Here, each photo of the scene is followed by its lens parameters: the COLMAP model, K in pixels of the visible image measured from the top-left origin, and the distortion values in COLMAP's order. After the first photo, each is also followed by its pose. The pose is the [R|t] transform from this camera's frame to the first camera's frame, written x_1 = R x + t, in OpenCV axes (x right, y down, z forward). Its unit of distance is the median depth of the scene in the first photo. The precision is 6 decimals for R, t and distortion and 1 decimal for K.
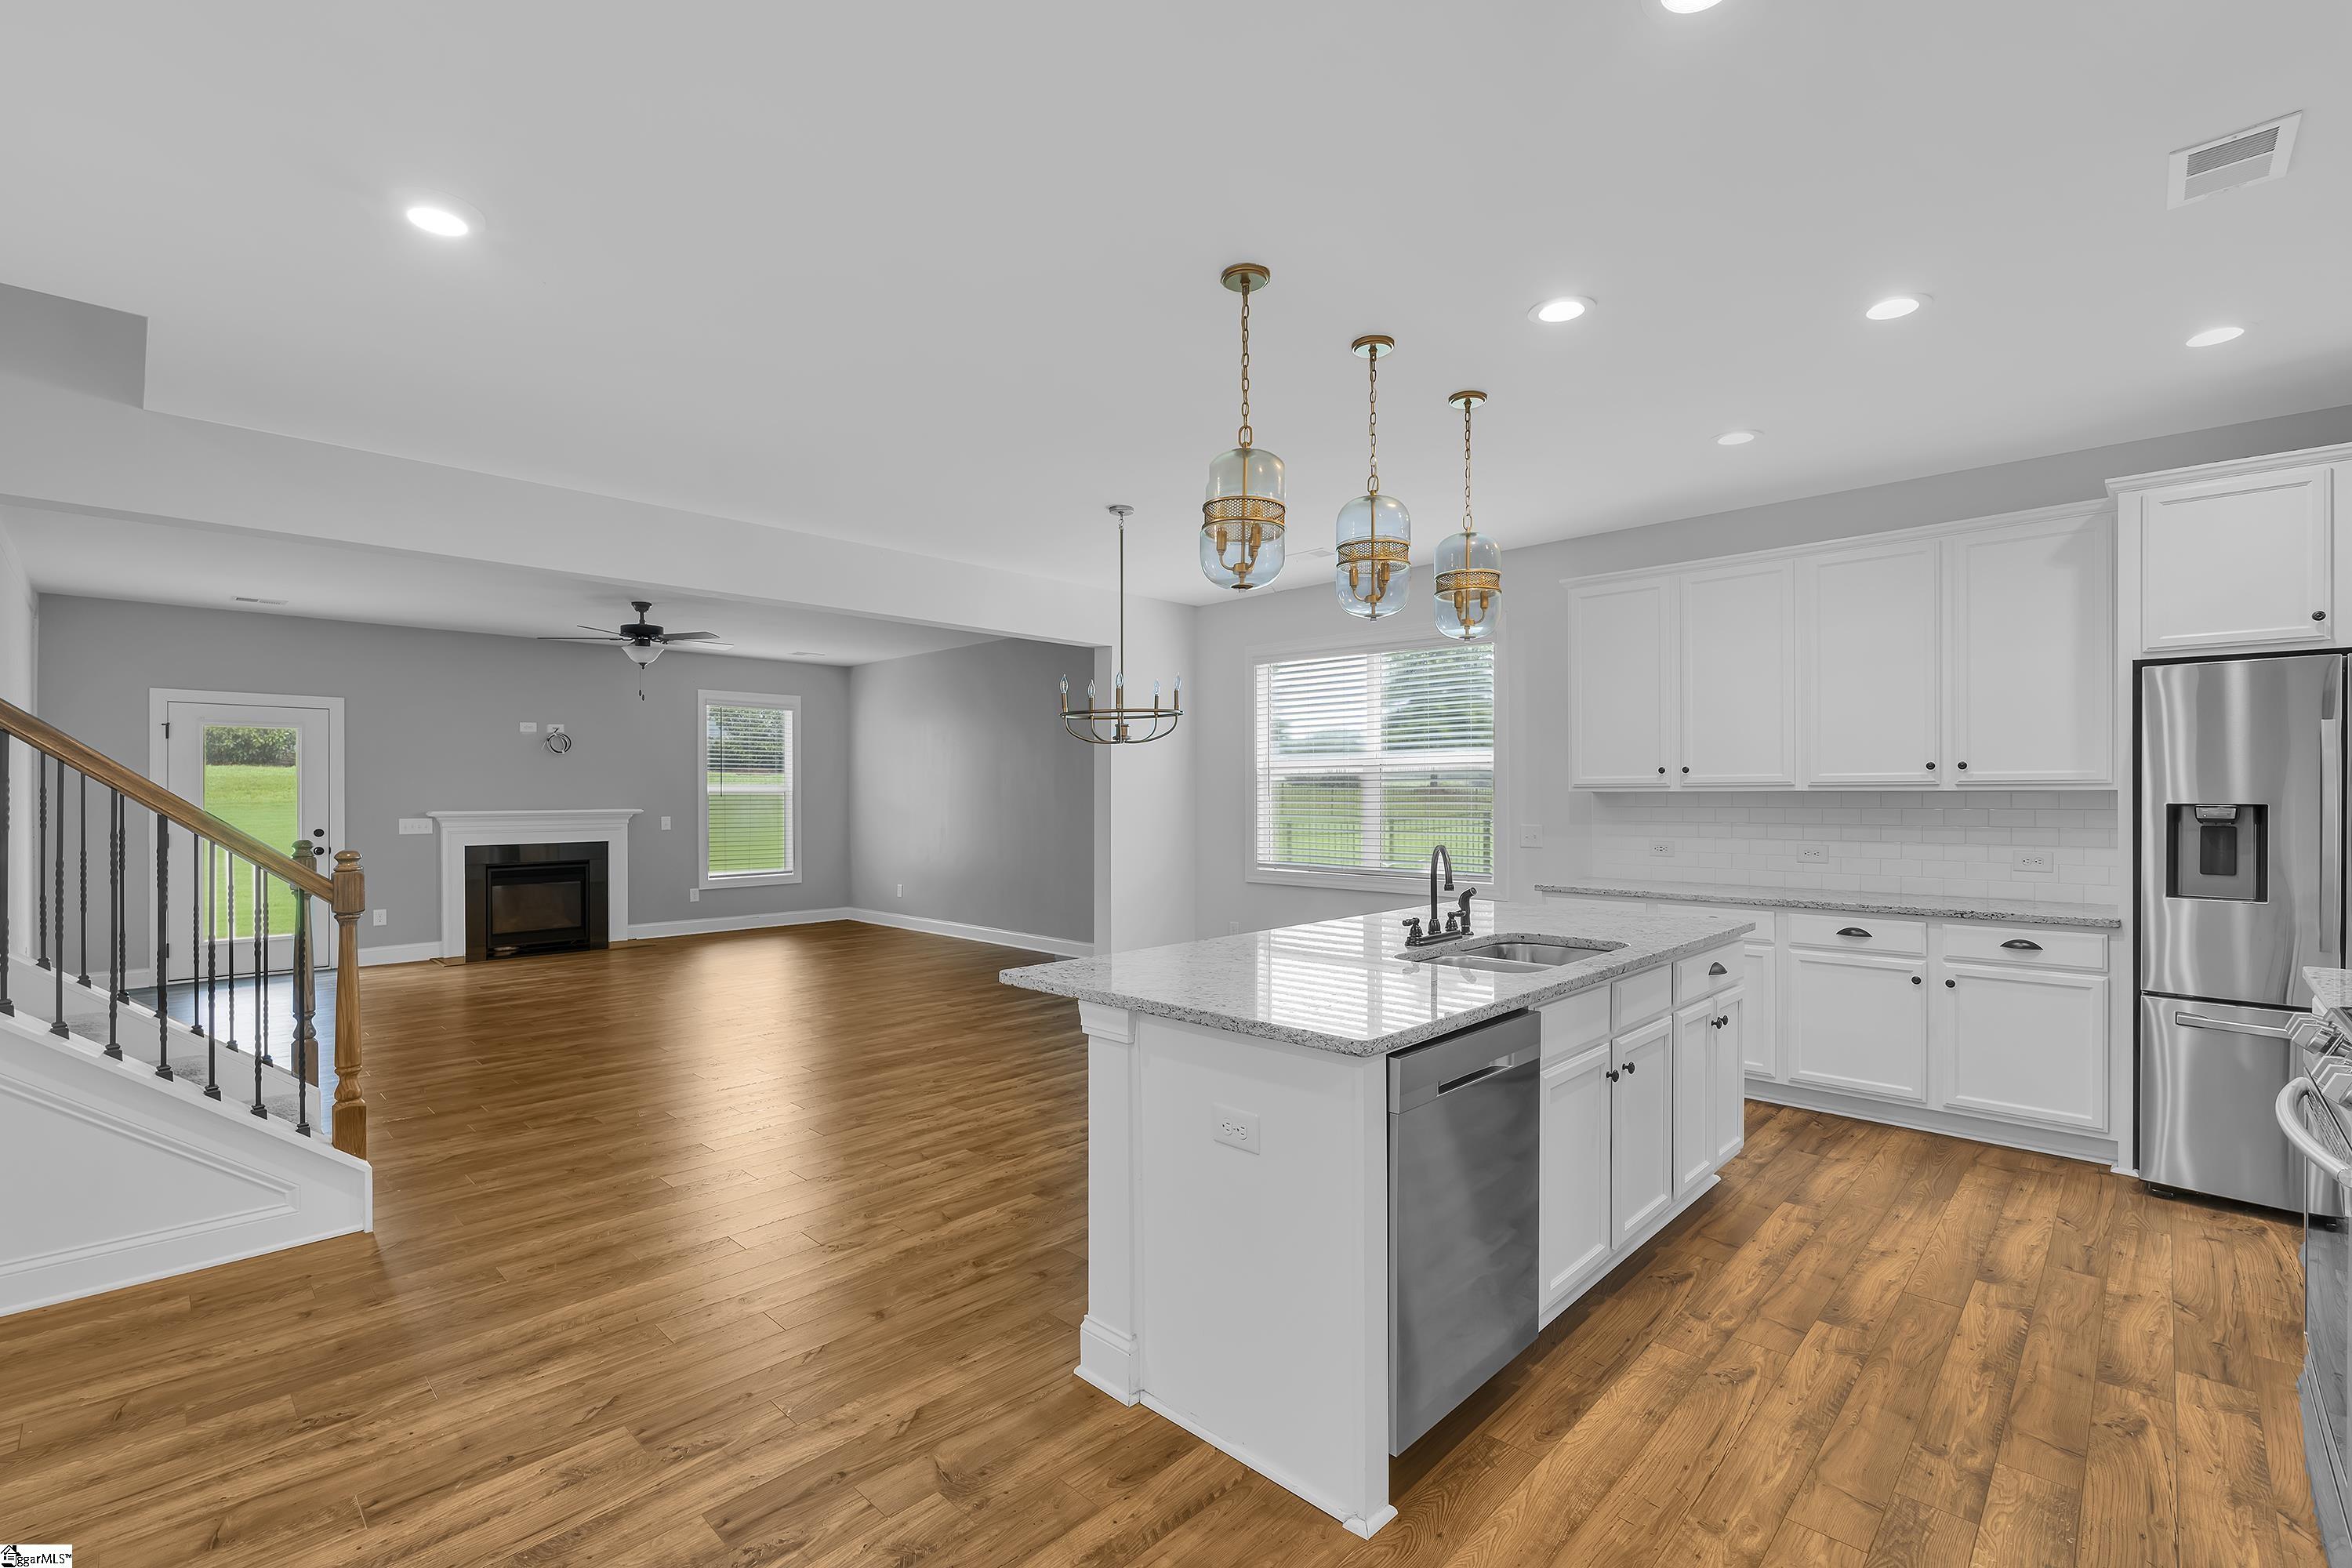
lens RADIAL K [[1021.3, 0, 1161.9], [0, 1021.3, 796.9], [0, 0, 1]] dist [0.001208, 0.000936]
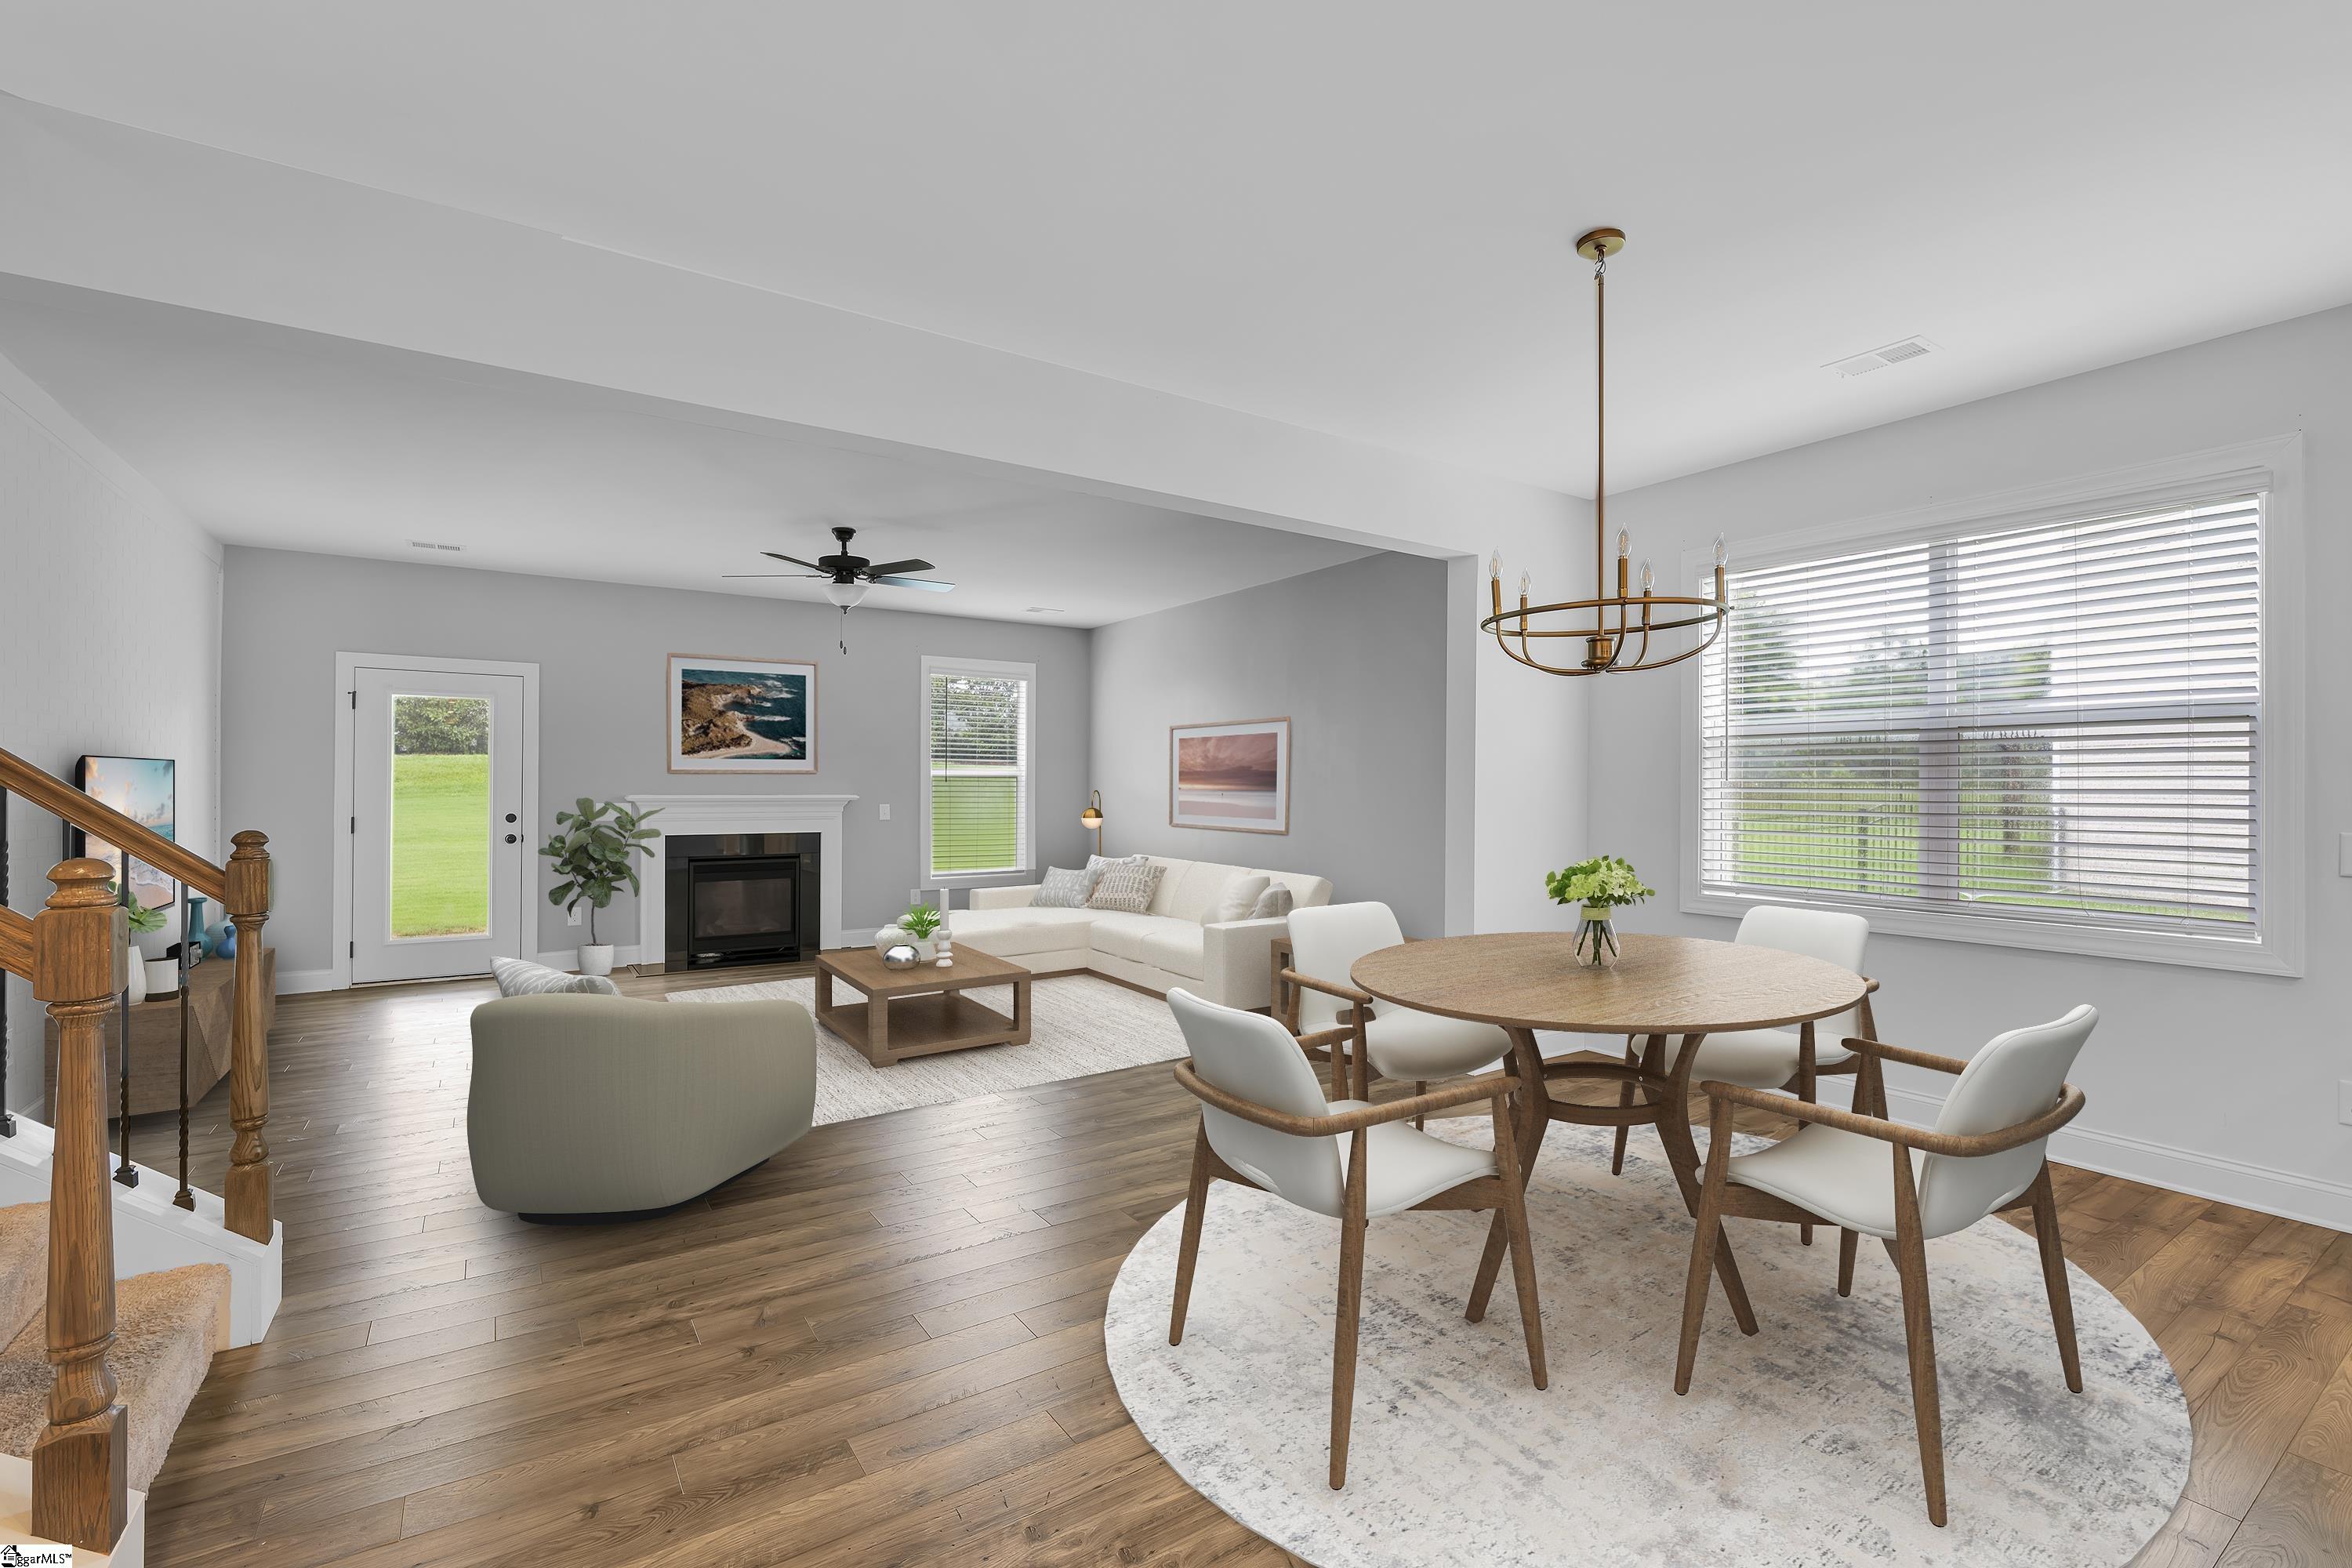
lens RADIAL K [[1021.3, 0, 1181.1], [0, 1021.3, 787.2], [0, 0, 1]] dist [0.001208, 0.000936]
pose [[0.980833, 0.006764, -0.194734, -0.088109], [-0.007708, 0.999962, -0.004092, 0.007489], [0.194699, 0.005515, 0.980848, 0.243603]]
